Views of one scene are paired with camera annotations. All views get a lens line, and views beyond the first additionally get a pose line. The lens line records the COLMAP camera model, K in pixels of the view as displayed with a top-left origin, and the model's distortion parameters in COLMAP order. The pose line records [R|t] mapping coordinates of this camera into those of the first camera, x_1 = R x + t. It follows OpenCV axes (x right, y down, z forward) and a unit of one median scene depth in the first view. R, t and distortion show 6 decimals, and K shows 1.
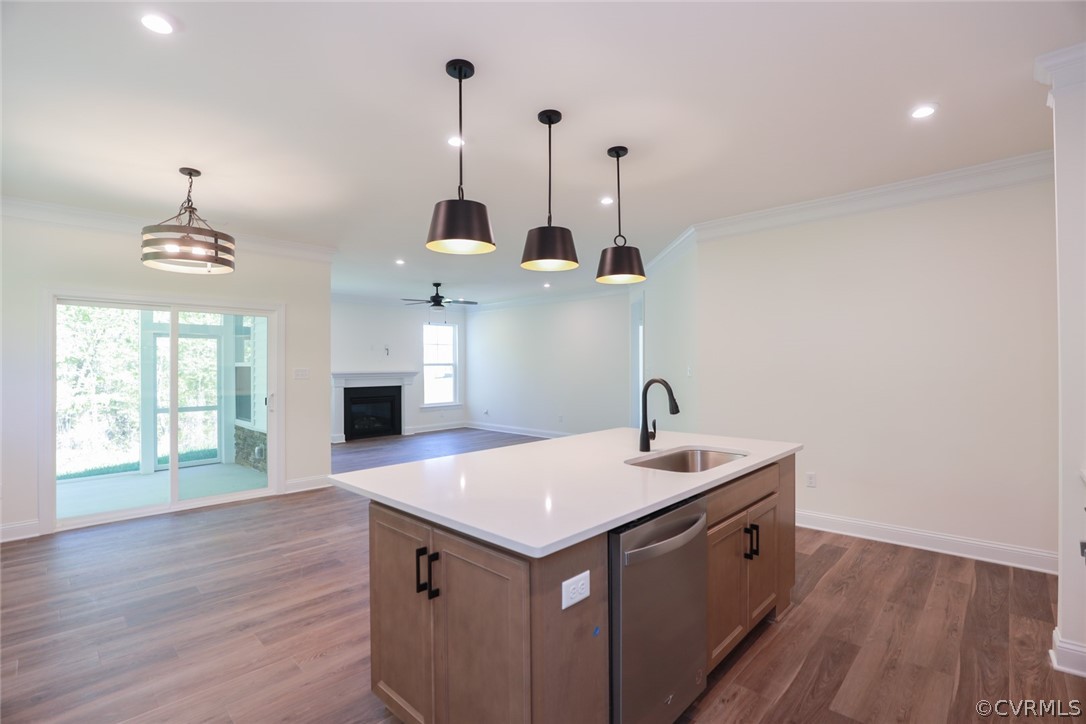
lens RADIAL K [[500.2, 0, 540.9], [0, 500.2, 365.8], [0, 0, 1]] dist [-0.037173, 0.008214]
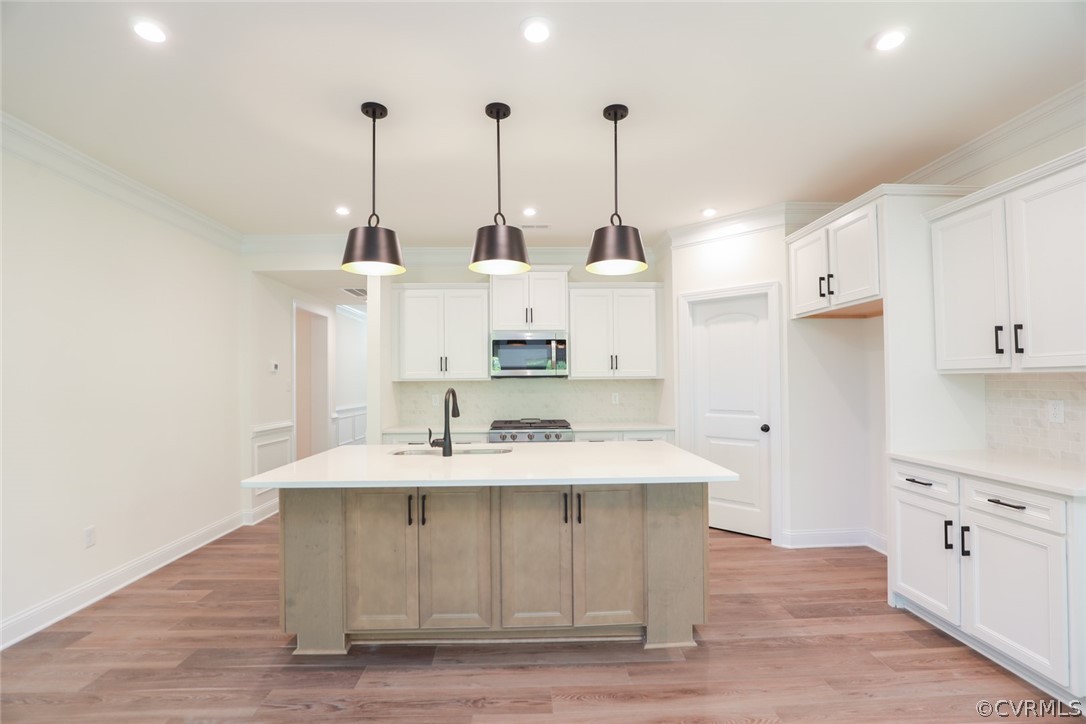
lens RADIAL K [[500.2, 0, 540.9], [0, 500.2, 365.8], [0, 0, 1]] dist [-0.037173, 0.008214]
pose [[-0.712036, 0.034119, 0.701314, -0.543643], [0.012607, 0.999279, -0.035815, 0.013651], [-0.702030, -0.016660, -0.711952, 1.274442]]
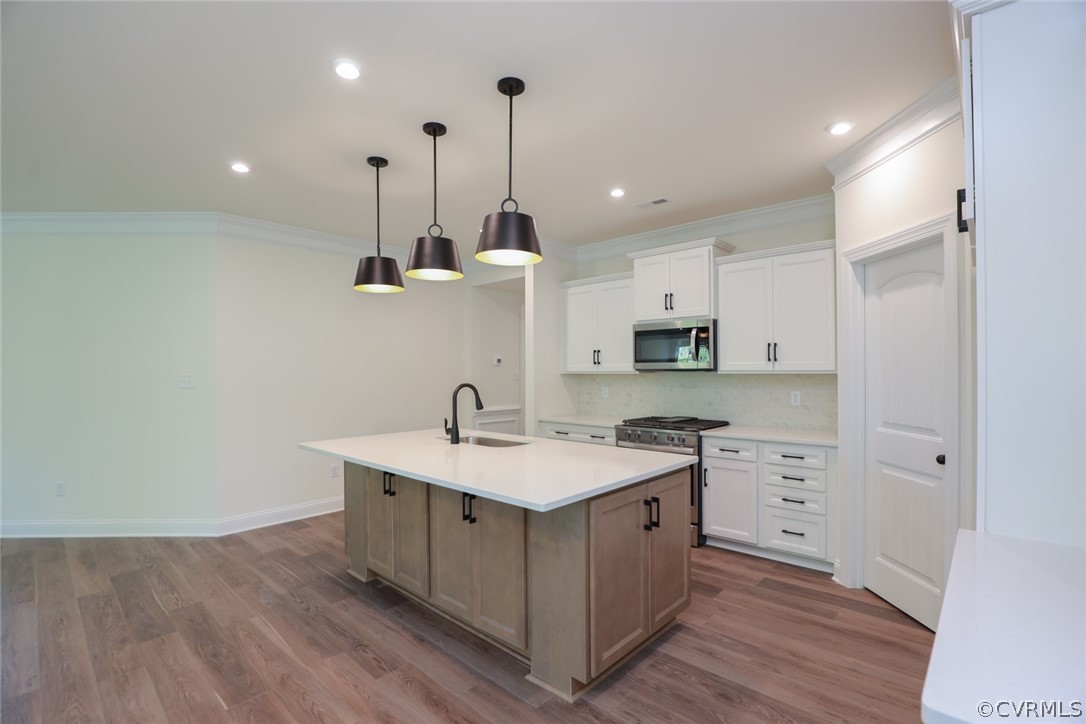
lens RADIAL K [[500.2, 0, 540.9], [0, 500.2, 365.8], [0, 0, 1]] dist [-0.037173, 0.008214]
pose [[-0.011006, 0.015866, 0.999814, -0.789362], [0.003792, 0.999868, -0.015825, 0.001221], [-0.999932, 0.003617, -0.011065, 0.630522]]
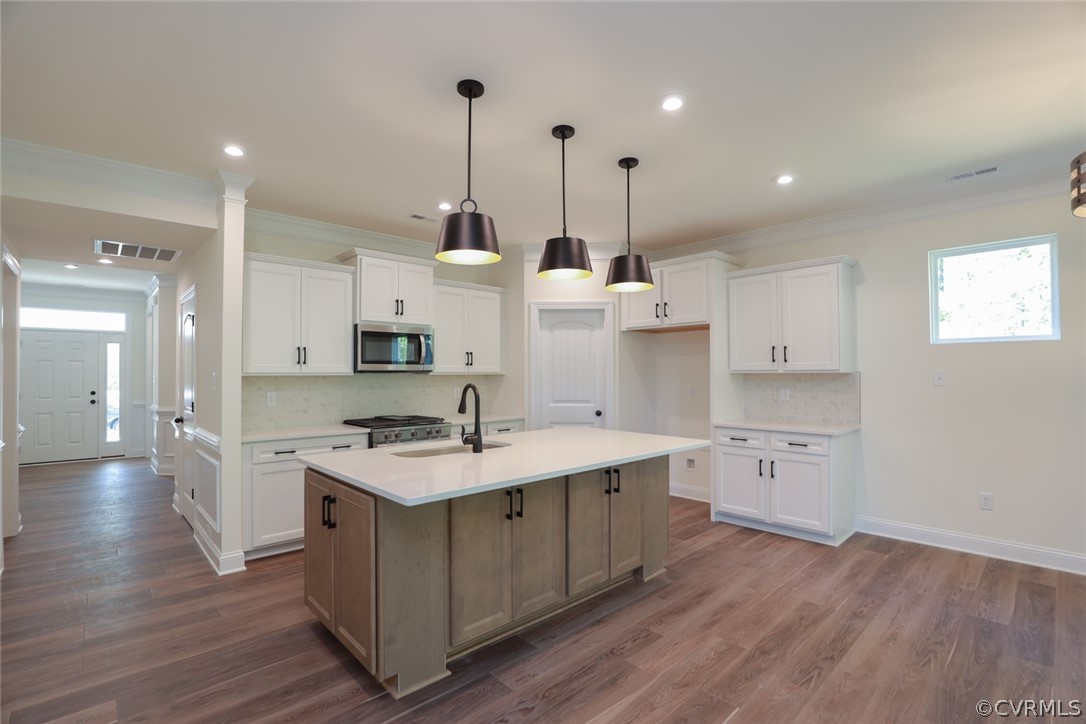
lens RADIAL K [[500.2, 0, 540.9], [0, 500.2, 365.8], [0, 0, 1]] dist [-0.037173, 0.008214]
pose [[-0.998117, 0.011105, 0.060321, 0.006342], [0.010100, 0.999805, -0.016947, 0.004189], [-0.060498, -0.016305, -0.998035, 1.611211]]
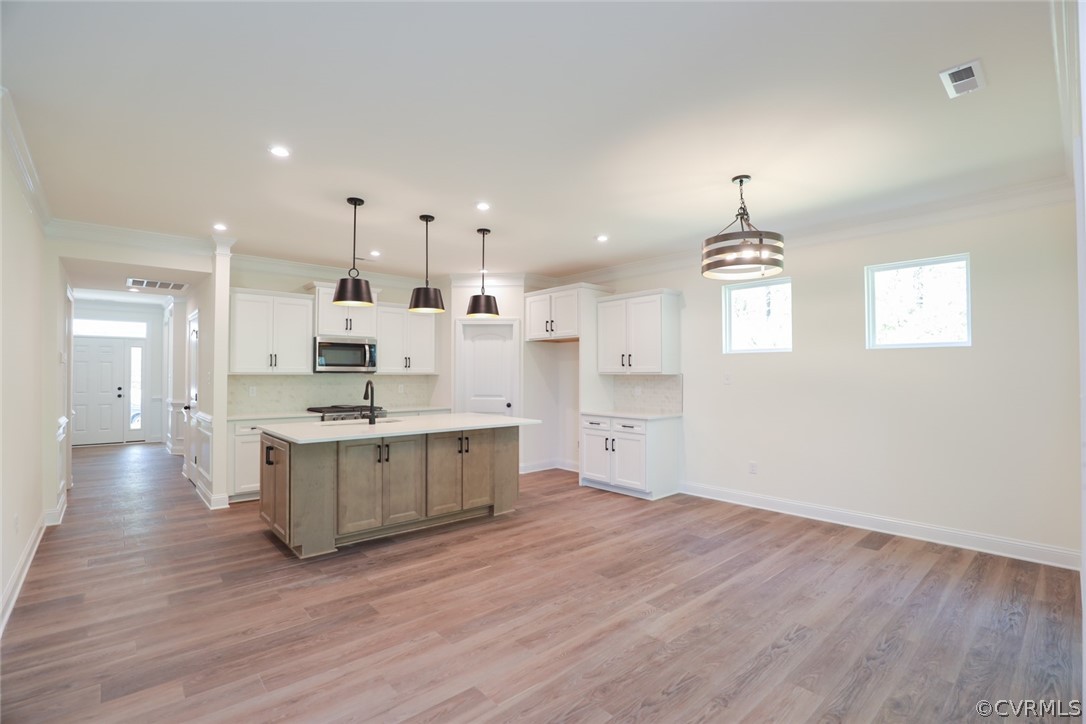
lens RADIAL K [[500.0, 0, 545.5], [0, 500.0, 365.1], [0, 0, 1]] dist [-0.028513, -0.000083]
pose [[-0.996989, 0.007182, 0.077211, -0.386464], [0.005635, 0.999780, -0.020225, 0.008556], [-0.077339, -0.019729, -0.996810, 2.042030]]
